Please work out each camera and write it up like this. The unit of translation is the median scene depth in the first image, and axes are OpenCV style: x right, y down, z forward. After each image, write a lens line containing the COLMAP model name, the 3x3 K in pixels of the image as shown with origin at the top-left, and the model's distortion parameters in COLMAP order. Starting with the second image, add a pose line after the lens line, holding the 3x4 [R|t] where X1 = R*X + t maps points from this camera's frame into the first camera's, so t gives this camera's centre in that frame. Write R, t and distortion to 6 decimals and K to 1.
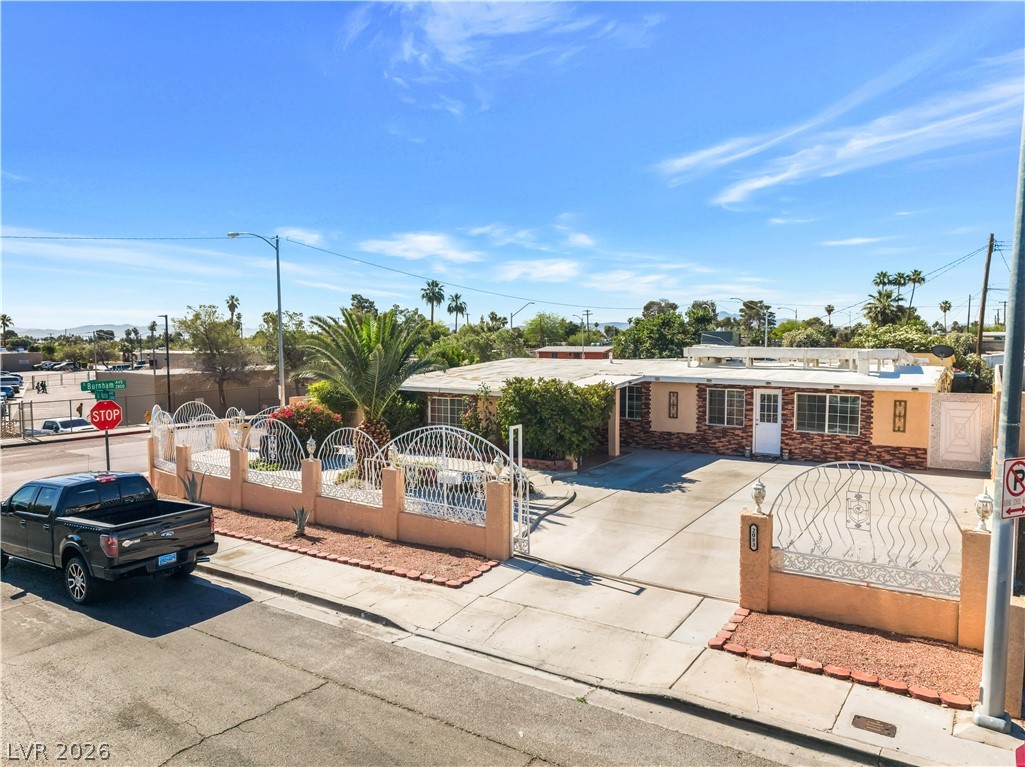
lens RADIAL K [[688.2, 0, 512.5], [0, 688.2, 383.5], [0, 0, 1]] dist [0.055527, -0.065104]
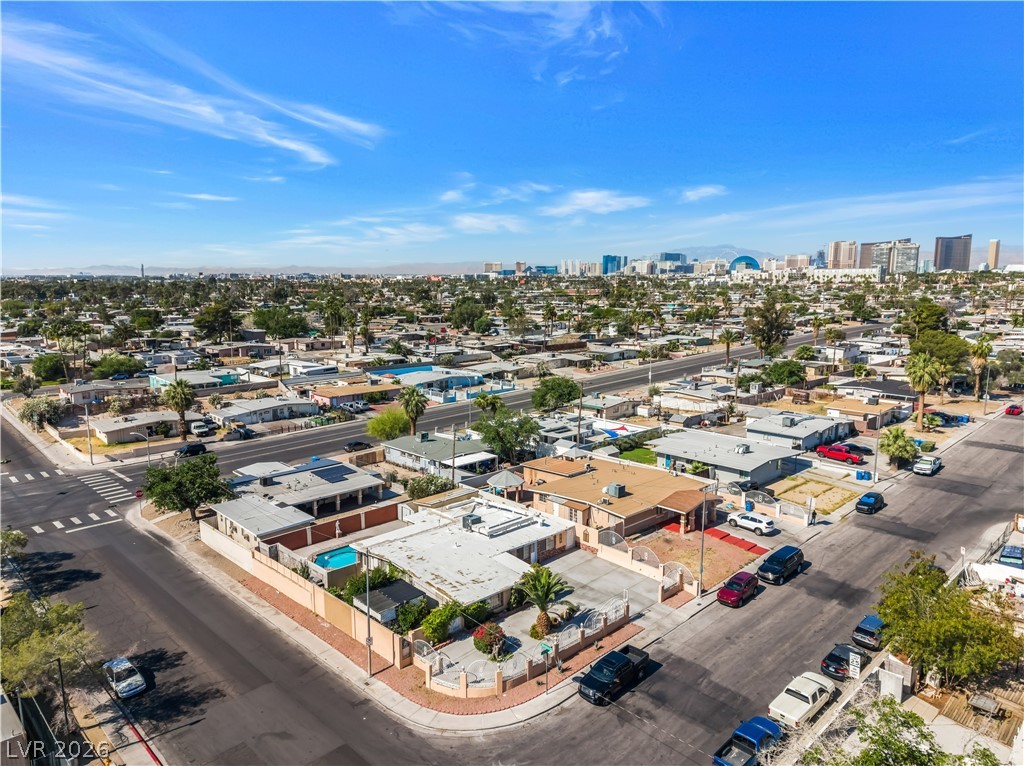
lens RADIAL K [[687.5, 0, 512.0], [0, 687.5, 383.0], [0, 0, 1]] dist [0.055527, -0.065104]
pose [[0.206010, -0.143703, 0.967941, -4.379010], [0.064834, 0.988989, 0.133029, -1.940449], [-0.976400, 0.035350, 0.213058, 0.812194]]
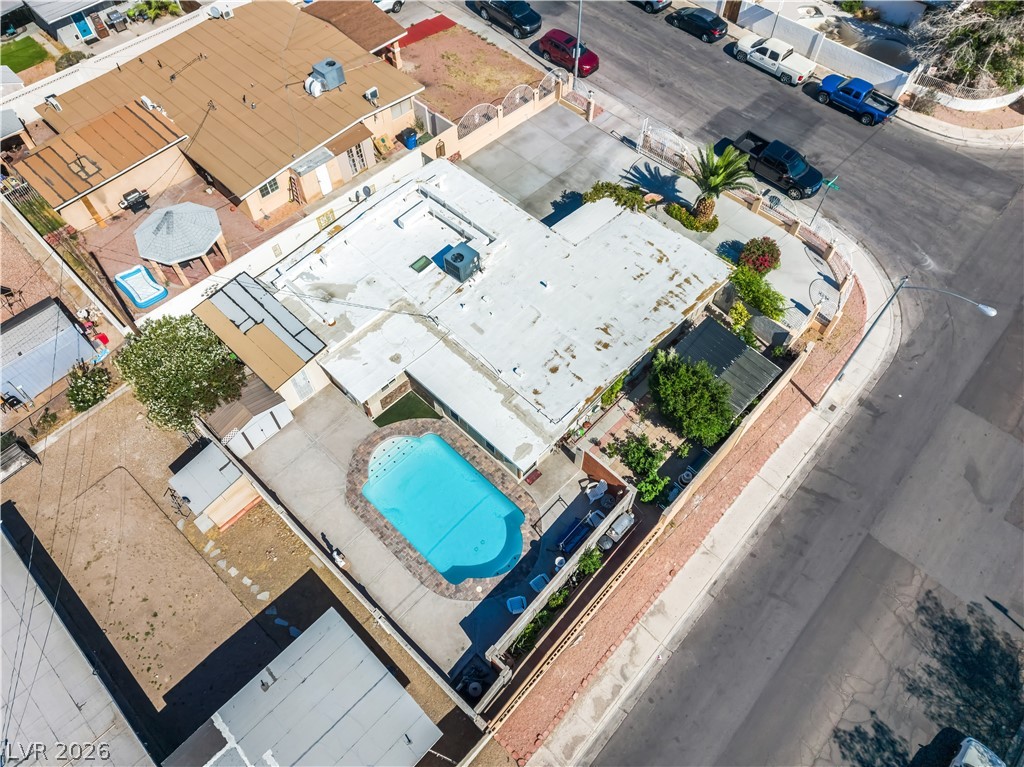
lens RADIAL K [[639.3, 0, 512.0], [0, 639.3, 383.5], [0, 0, 1]] dist [-0.000853, -0.000251]
pose [[-0.984061, -0.145081, 0.102835, 0.167554], [0.022122, 0.473912, 0.880294, -2.211855], [-0.176449, 0.868538, -0.463149, 3.962700]]
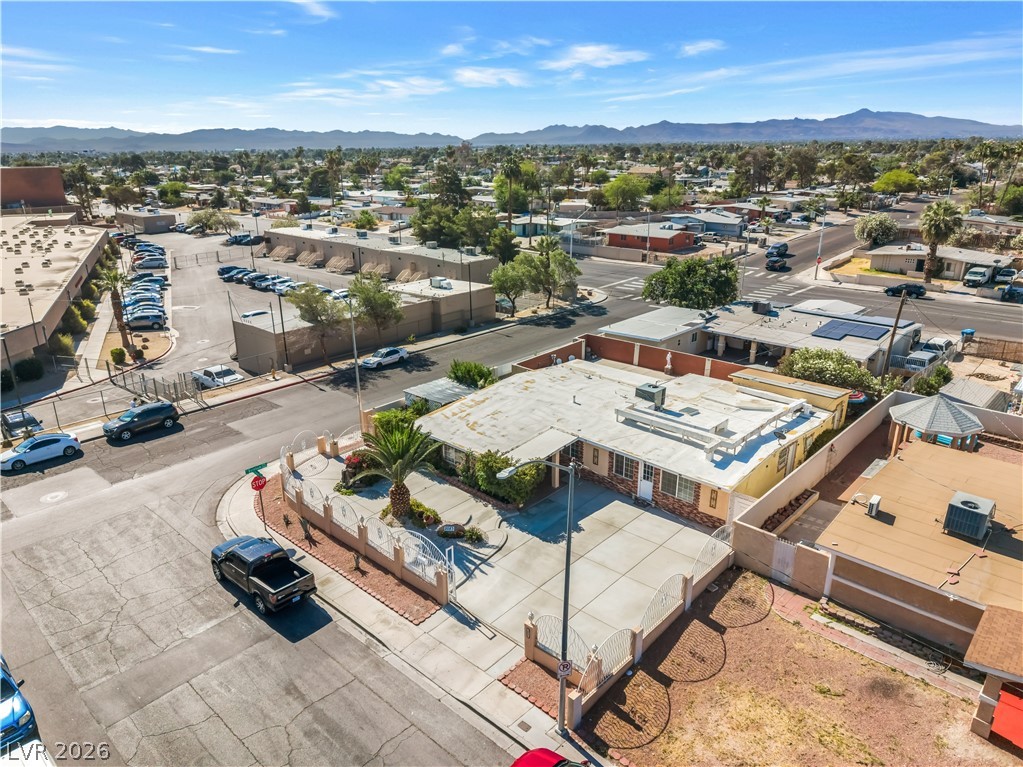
lens RADIAL K [[686.8, 0, 511.5], [0, 686.8, 383.5], [0, 0, 1]] dist [0.055527, -0.065104]
pose [[0.989112, 0.050046, -0.138394, 0.497354], [-0.011359, 0.963558, 0.267258, -1.071033], [0.146725, -0.262777, 0.953635, -0.908987]]
